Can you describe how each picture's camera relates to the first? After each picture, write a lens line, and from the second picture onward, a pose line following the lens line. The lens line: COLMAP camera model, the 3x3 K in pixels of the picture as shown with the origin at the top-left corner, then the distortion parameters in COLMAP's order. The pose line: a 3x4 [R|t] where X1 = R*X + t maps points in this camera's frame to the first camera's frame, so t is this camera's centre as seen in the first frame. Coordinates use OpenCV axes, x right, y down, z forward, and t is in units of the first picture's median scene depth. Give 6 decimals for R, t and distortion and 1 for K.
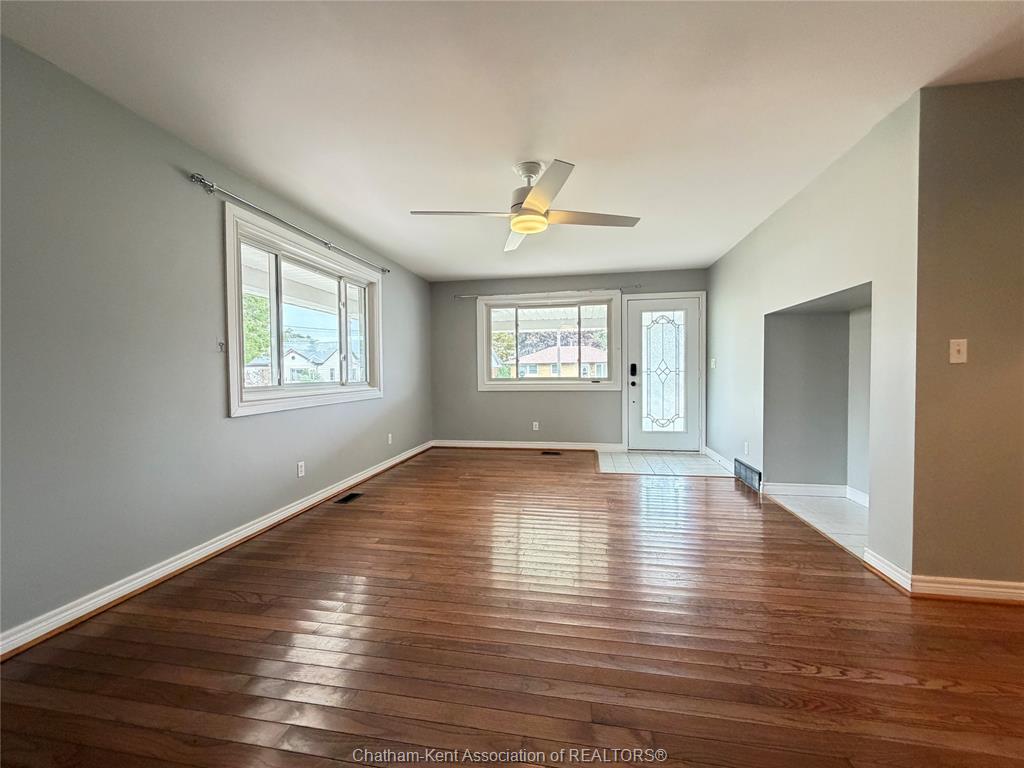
lens RADIAL K [[404.3, 0, 515.5], [0, 404.3, 382.9], [0, 0, 1]] dist [0.004077, 0.000194]
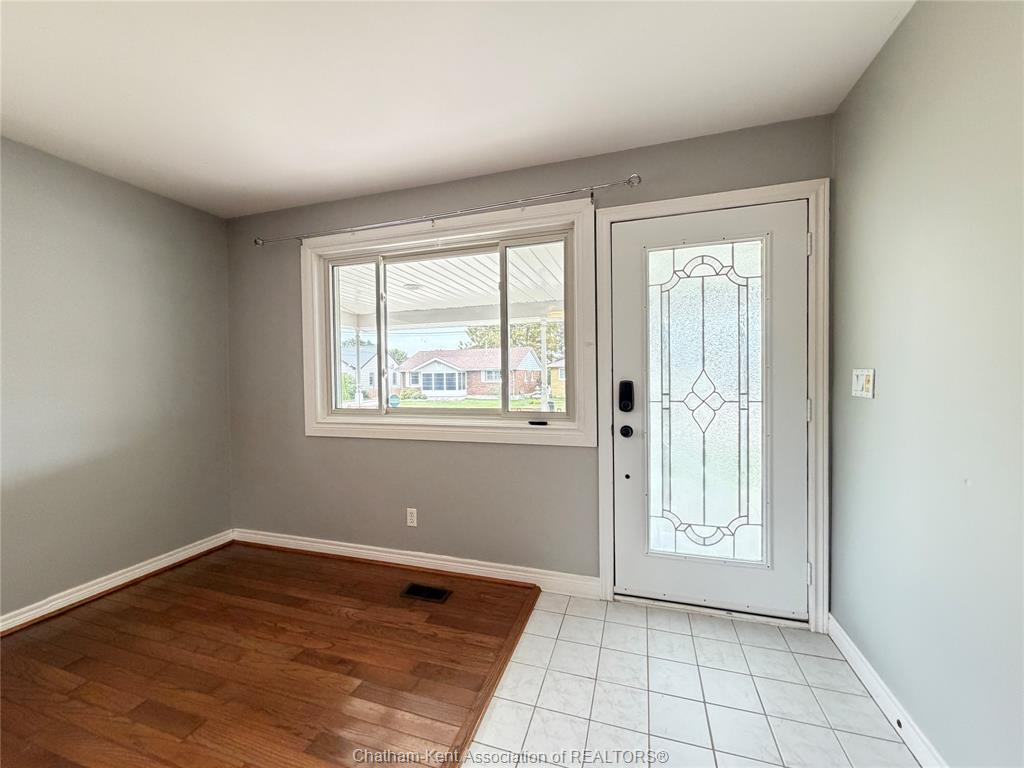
lens RADIAL K [[404.3, 0, 511.6], [0, 404.3, 382.5], [0, 0, 1]] dist [0.004077, 0.000194]
pose [[0.991236, -0.000058, -0.132100, 0.231486], [-0.001139, 0.999959, -0.008981, -0.042087], [0.132095, 0.009053, 0.991196, 0.586800]]
